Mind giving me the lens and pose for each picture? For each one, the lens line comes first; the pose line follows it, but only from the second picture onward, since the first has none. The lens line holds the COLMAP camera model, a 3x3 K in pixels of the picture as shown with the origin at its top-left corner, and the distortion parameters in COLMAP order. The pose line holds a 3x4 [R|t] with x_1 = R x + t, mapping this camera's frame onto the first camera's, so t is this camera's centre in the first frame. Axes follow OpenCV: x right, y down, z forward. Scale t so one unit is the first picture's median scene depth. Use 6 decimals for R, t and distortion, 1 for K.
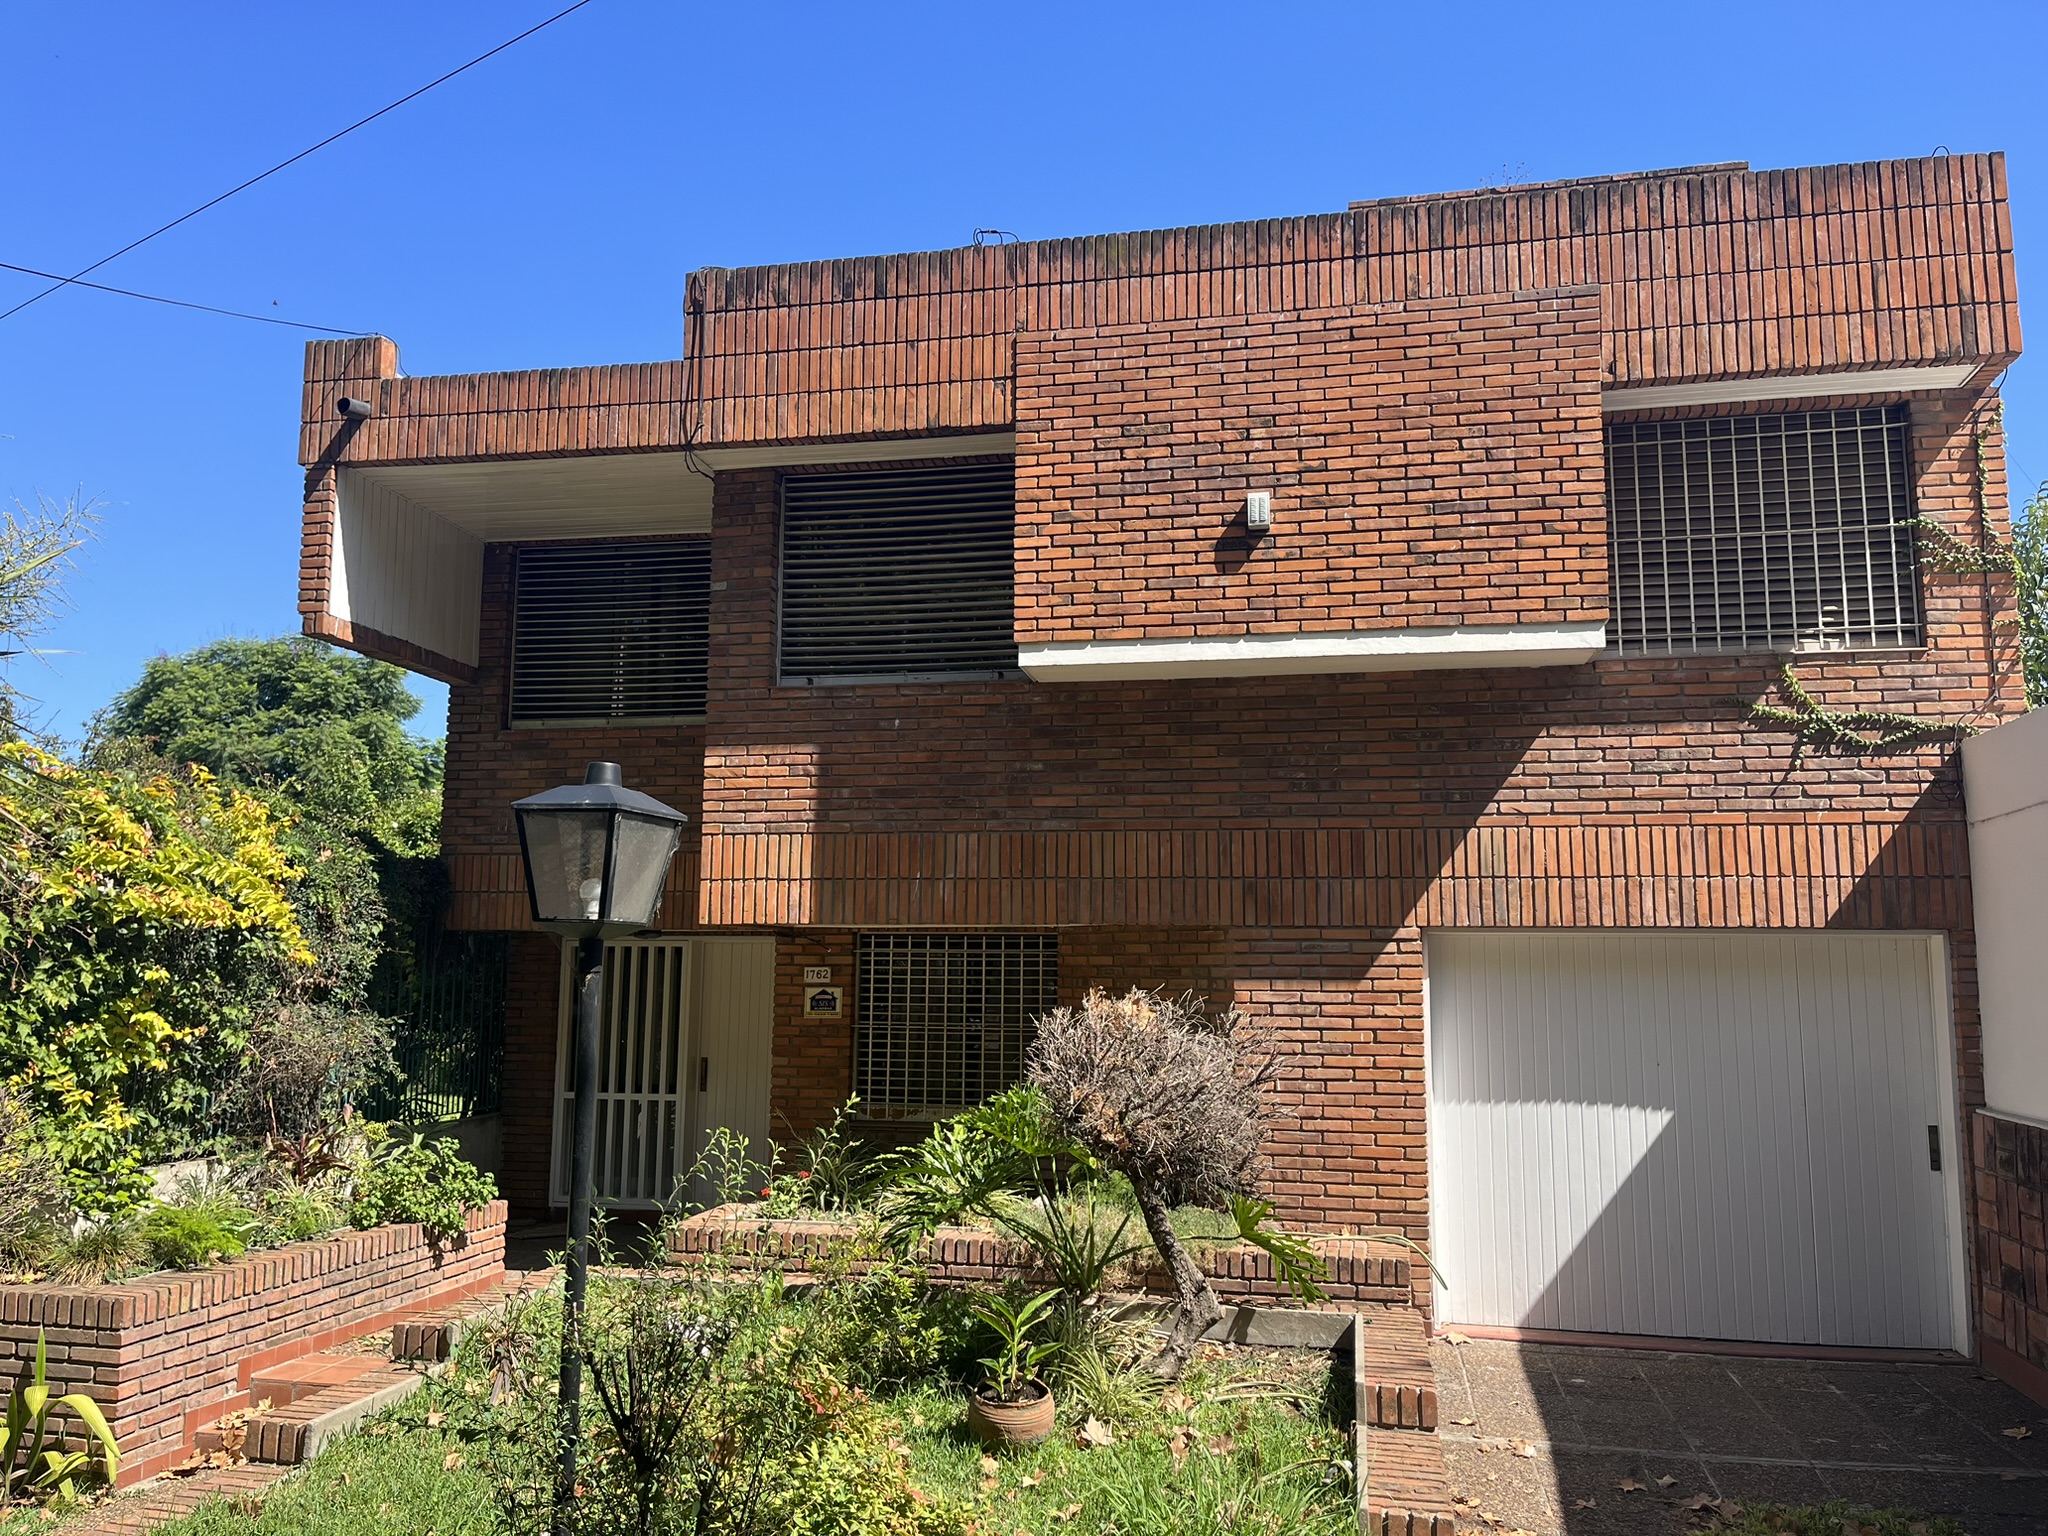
lens RADIAL K [[1560.5, 0, 1026.2], [0, 1560.5, 769.1], [0, 0, 1]] dist [0.016738, -0.044700]
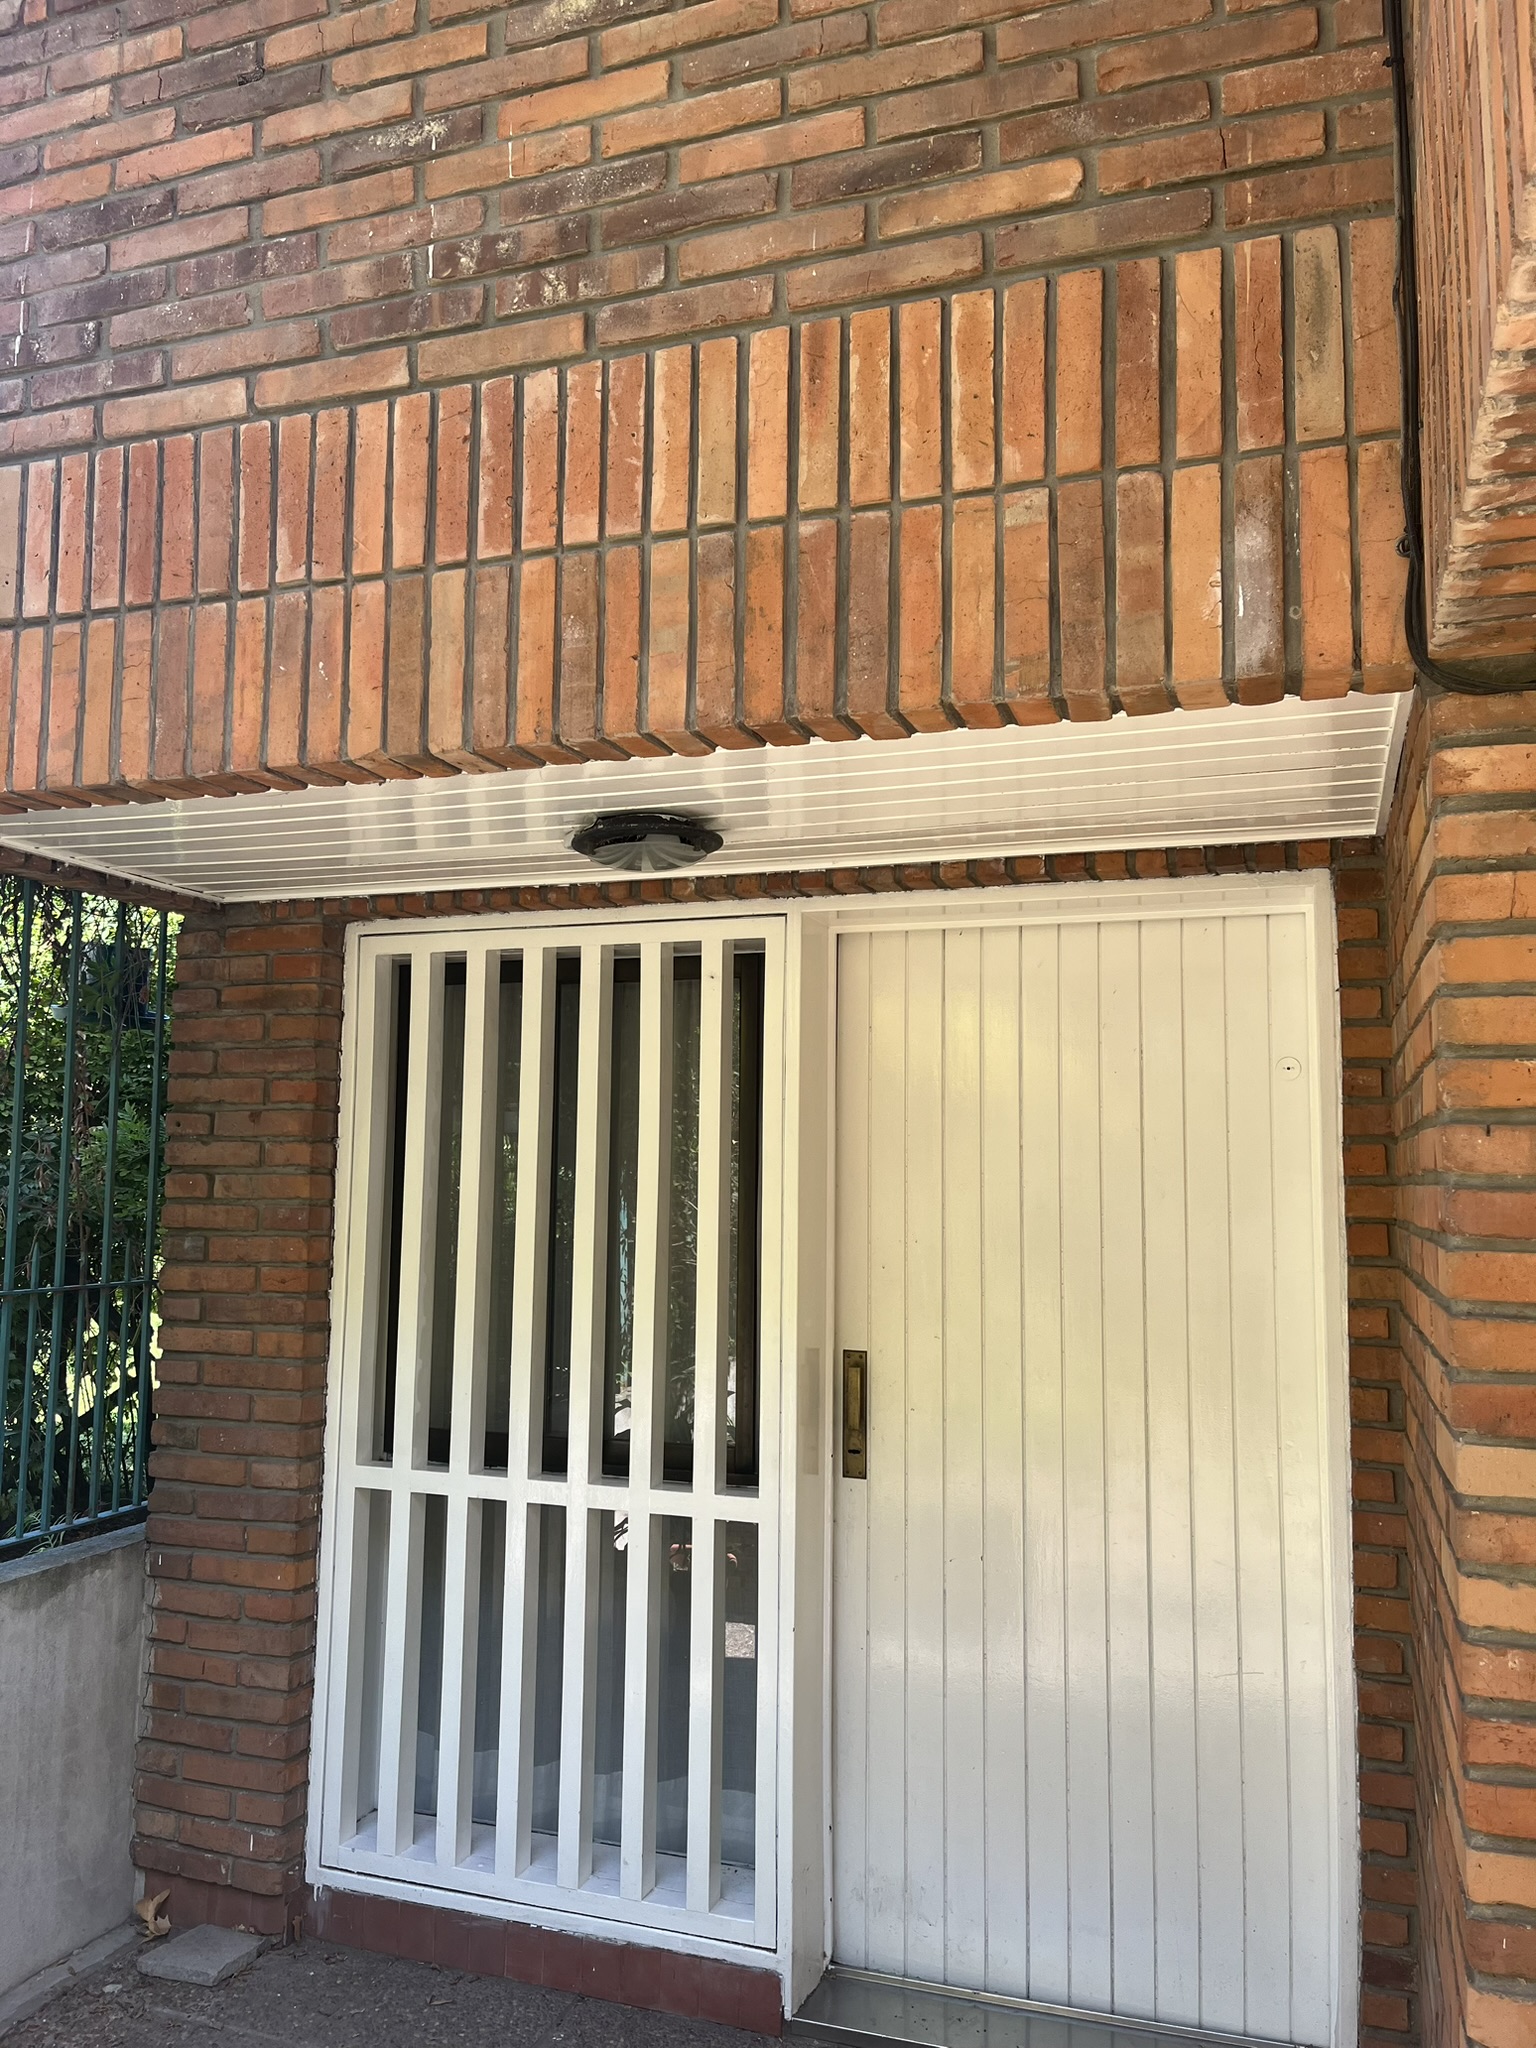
lens RADIAL K [[1560.5, 0, 768.4], [0, 1560.5, 1025.9], [0, 0, 1]] dist [0.016738, -0.044700]
pose [[0.991329, -0.007263, -0.131205, -0.186202], [0.012844, 0.999046, 0.041743, 0.117874], [0.130777, -0.043066, 0.990476, 0.739119]]
